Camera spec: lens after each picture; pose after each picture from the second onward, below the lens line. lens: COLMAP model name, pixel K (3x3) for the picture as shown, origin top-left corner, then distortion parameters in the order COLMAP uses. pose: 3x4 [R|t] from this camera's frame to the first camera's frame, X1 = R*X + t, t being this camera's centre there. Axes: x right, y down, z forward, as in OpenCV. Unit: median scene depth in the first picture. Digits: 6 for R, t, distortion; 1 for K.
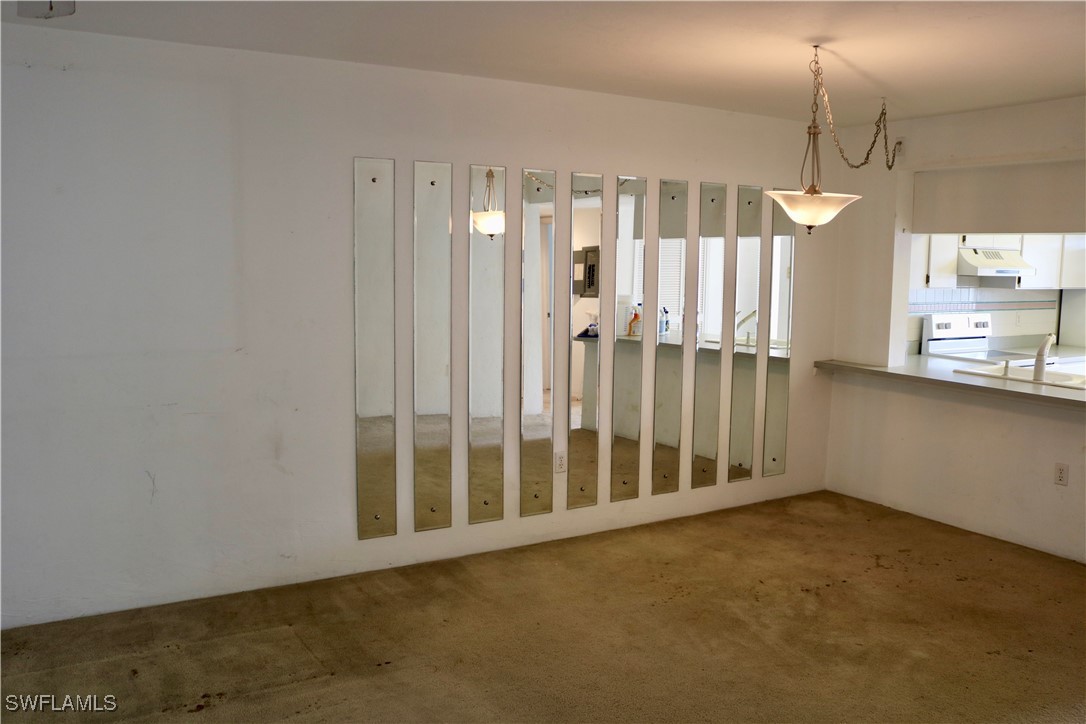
lens RADIAL K [[915.9, 0, 535.3], [0, 915.9, 365.1], [0, 0, 1]] dist [-0.122601, 0.043467]
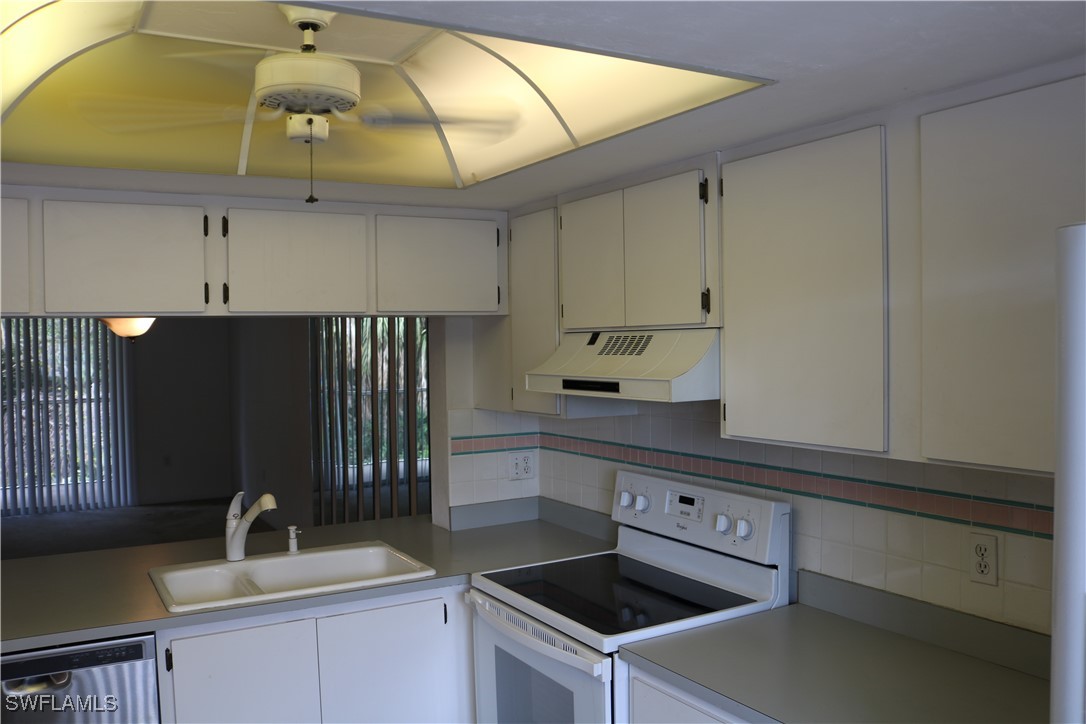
lens RADIAL K [[915.9, 0, 535.8], [0, 915.9, 364.4], [0, 0, 1]] dist [-0.122601, 0.043467]
pose [[-0.028148, 0.008702, -0.999566, 0.905472], [-0.106325, 0.994263, 0.011650, -0.110966], [0.993933, 0.106607, -0.027061, 0.934992]]
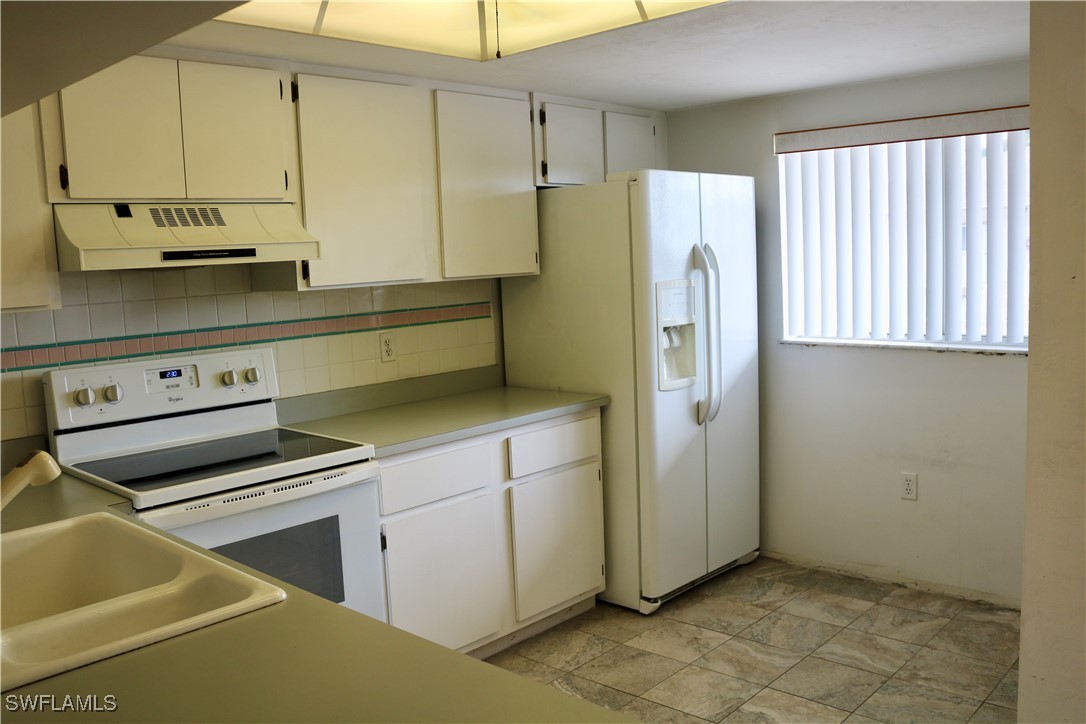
lens RADIAL K [[935.0, 0, 548.4], [0, 935.0, 364.2], [0, 0, 1]] dist [-0.102587, -0.008801]
pose [[0.959599, -0.089087, 0.266897, 0.535223], [0.090758, 0.995854, 0.006094, -0.040983], [-0.266333, 0.018375, 0.963706, 0.523680]]
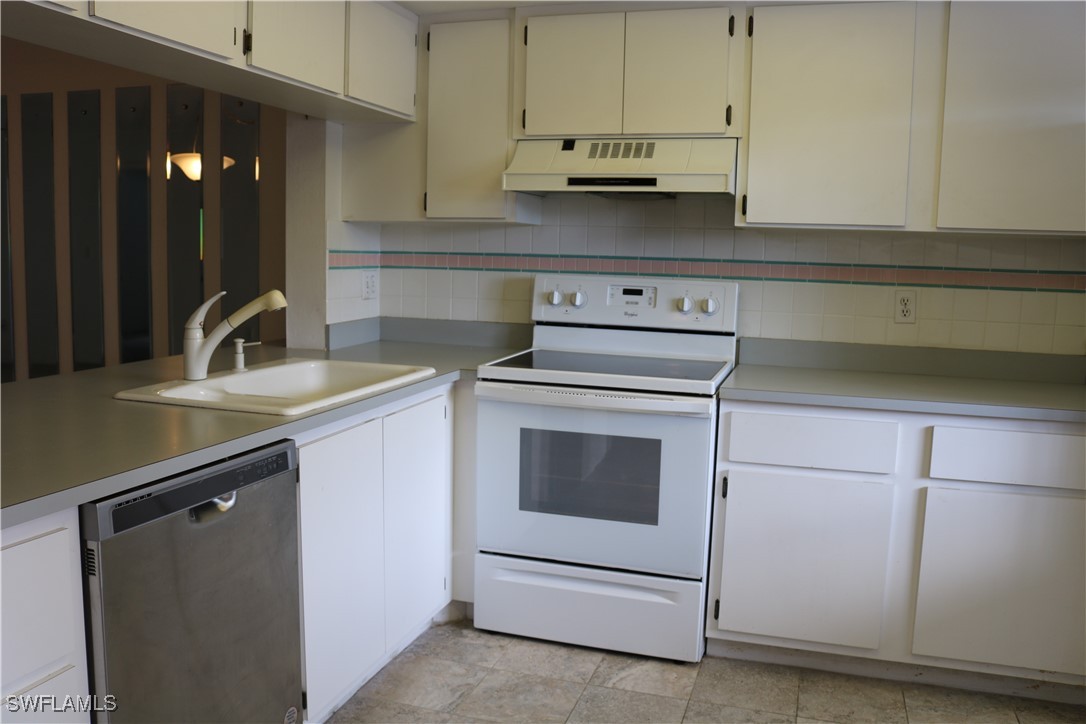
lens RADIAL K [[915.9, 0, 544.0], [0, 915.9, 356.6], [0, 0, 1]] dist [-0.122601, 0.043467]
pose [[0.658986, 0.086222, -0.747197, 0.824170], [-0.104600, 0.994260, 0.022480, -0.021063], [0.744846, 0.063343, 0.664223, 0.632875]]
